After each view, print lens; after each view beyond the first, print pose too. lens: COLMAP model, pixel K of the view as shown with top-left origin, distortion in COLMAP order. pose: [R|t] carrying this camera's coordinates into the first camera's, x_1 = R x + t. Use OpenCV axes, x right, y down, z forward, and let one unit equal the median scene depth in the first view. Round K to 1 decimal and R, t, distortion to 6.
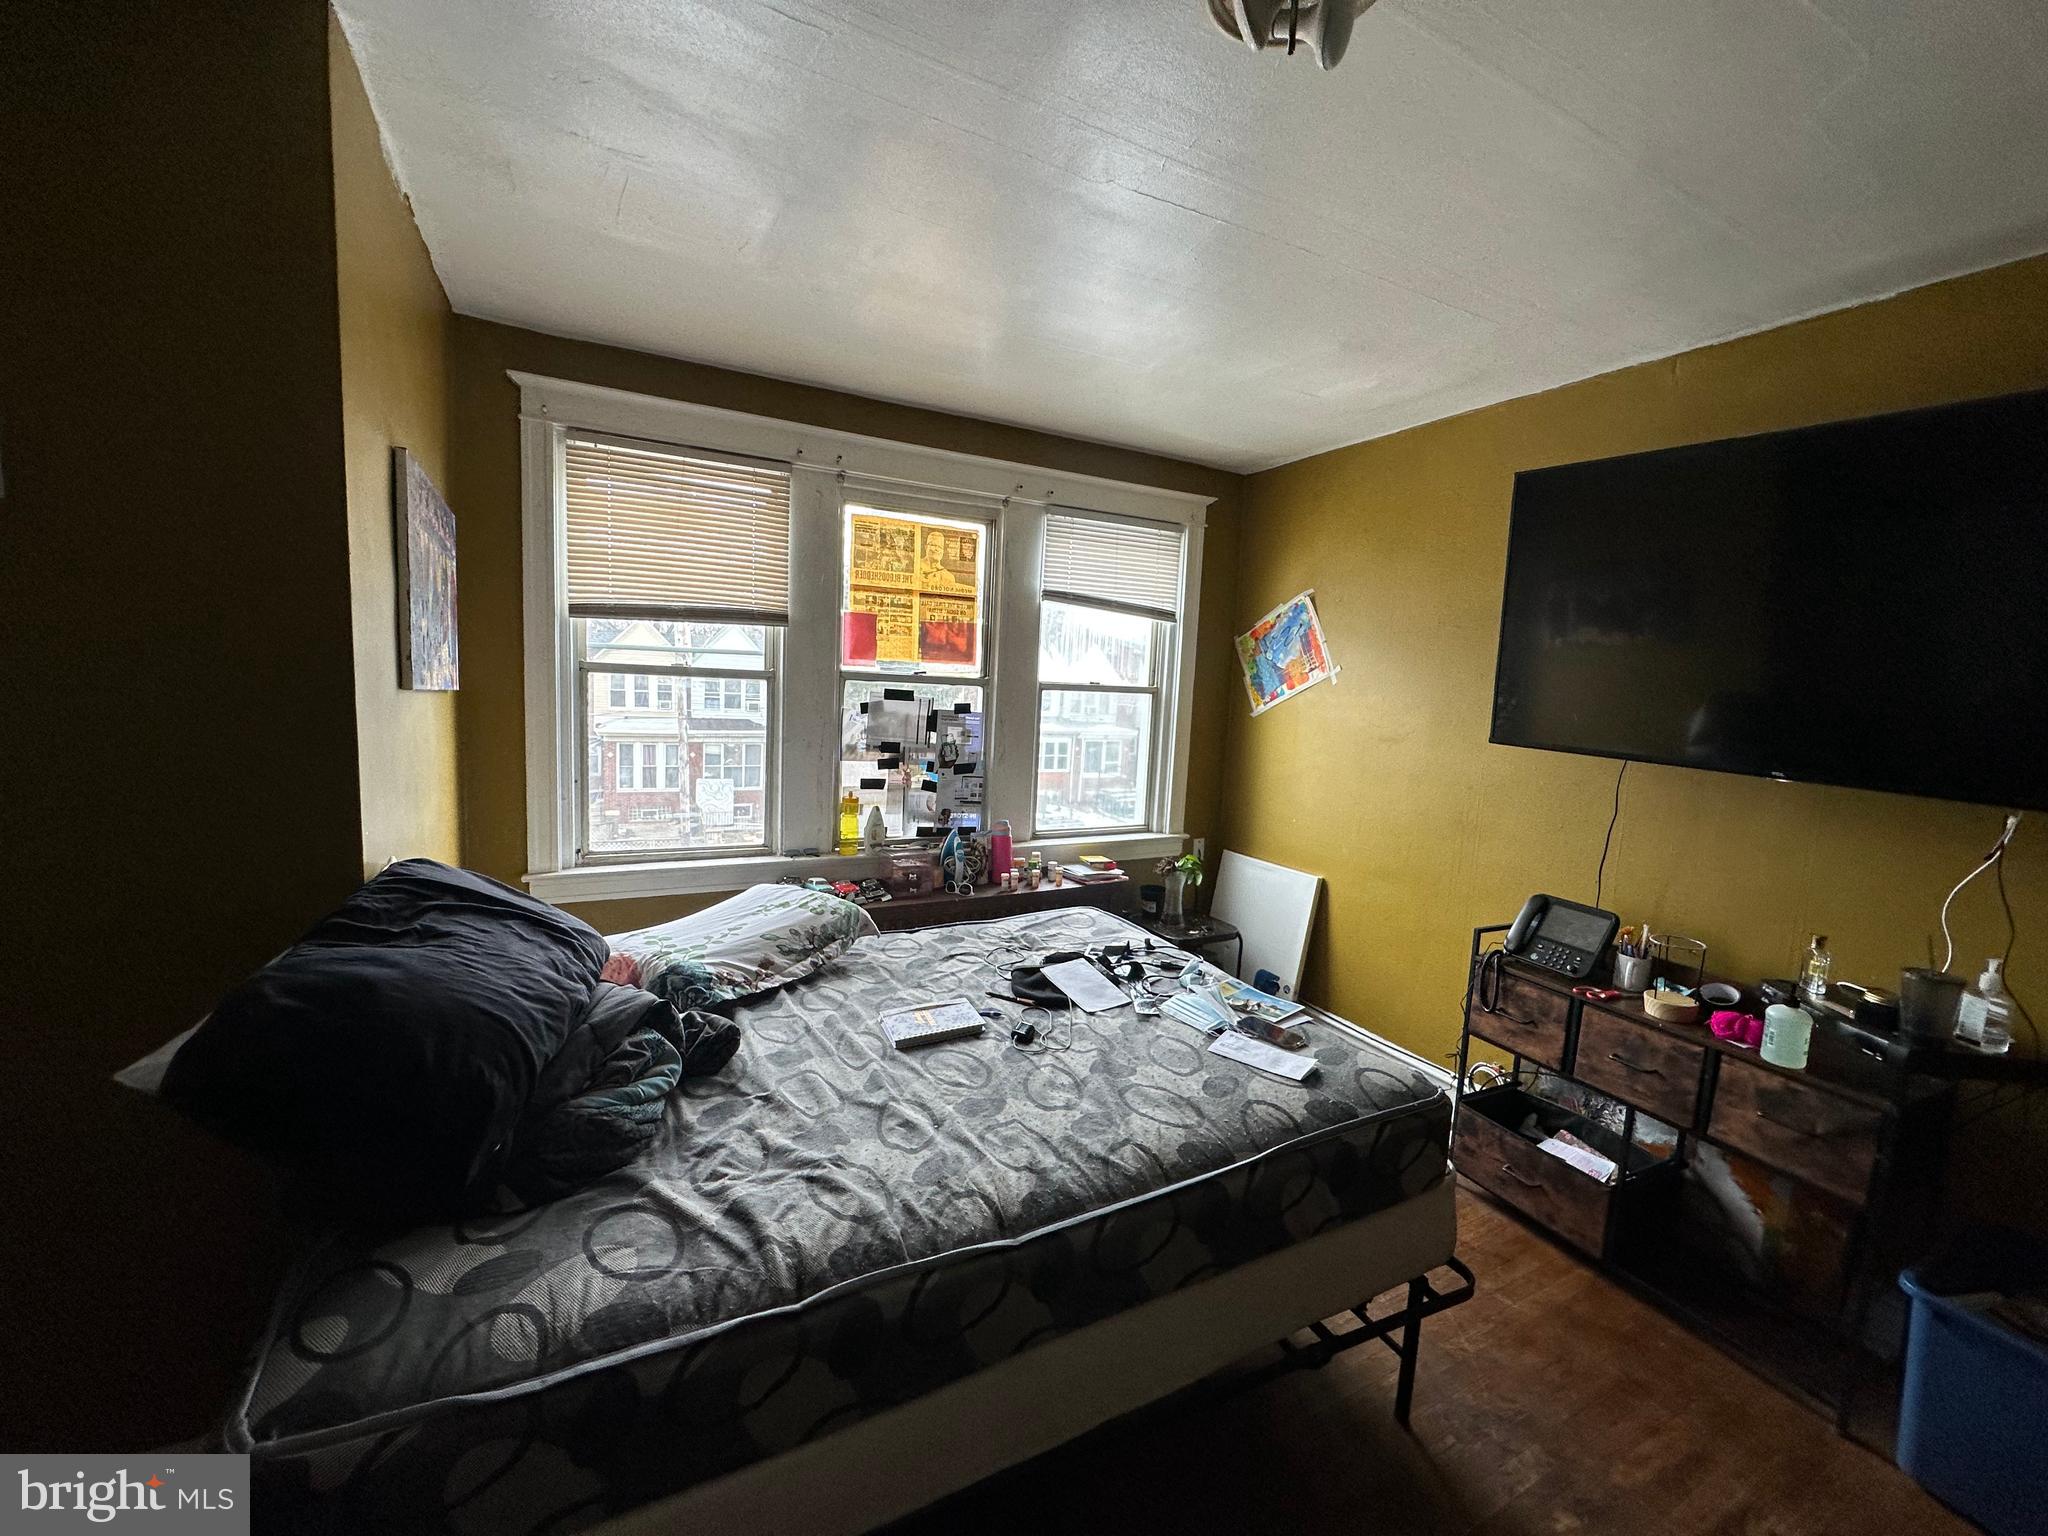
lens RADIAL K [[818.0, 0, 1023.5], [0, 818.0, 766.3], [0, 0, 1]] dist [-0.003030, 0.000607]
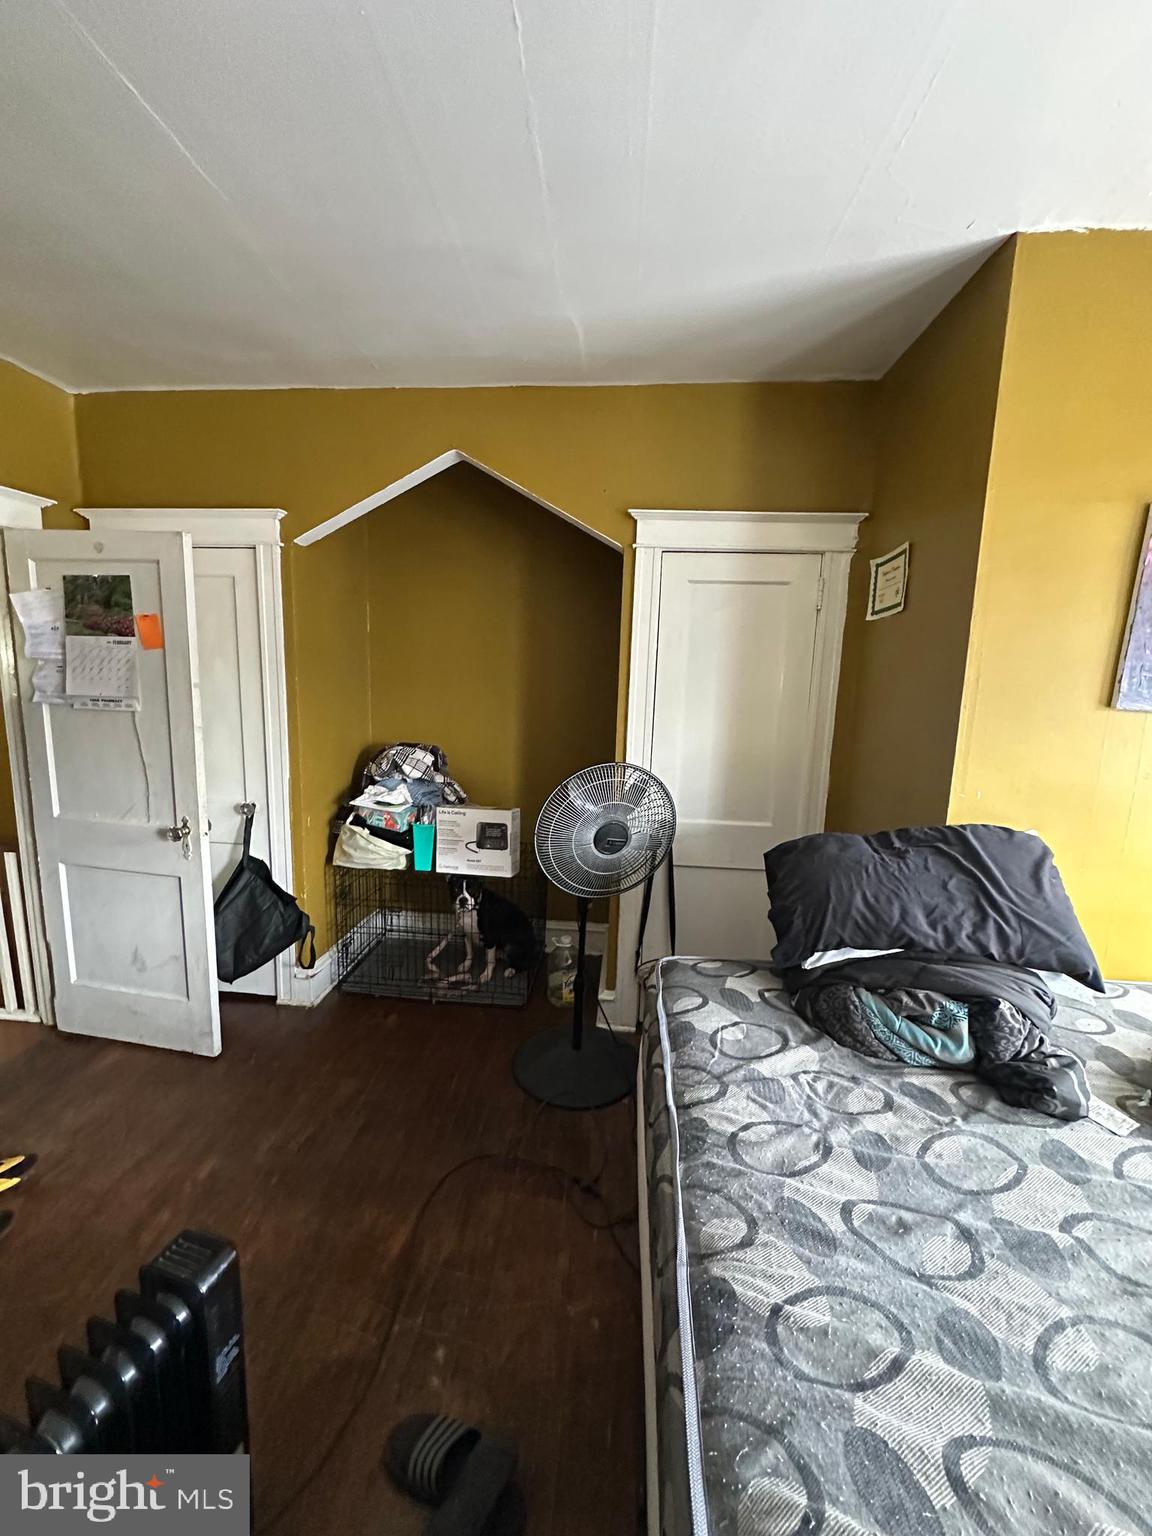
lens RADIAL K [[613.5, 0, 574.0], [0, 613.5, 765.7], [0, 0, 1]] dist [-0.003030, 0.000607]
pose [[-0.539690, 0.076628, -0.838369, 0.503678], [-0.135000, 0.975084, 0.176028, -0.069084], [0.830969, 0.208180, -0.515899, 0.953219]]
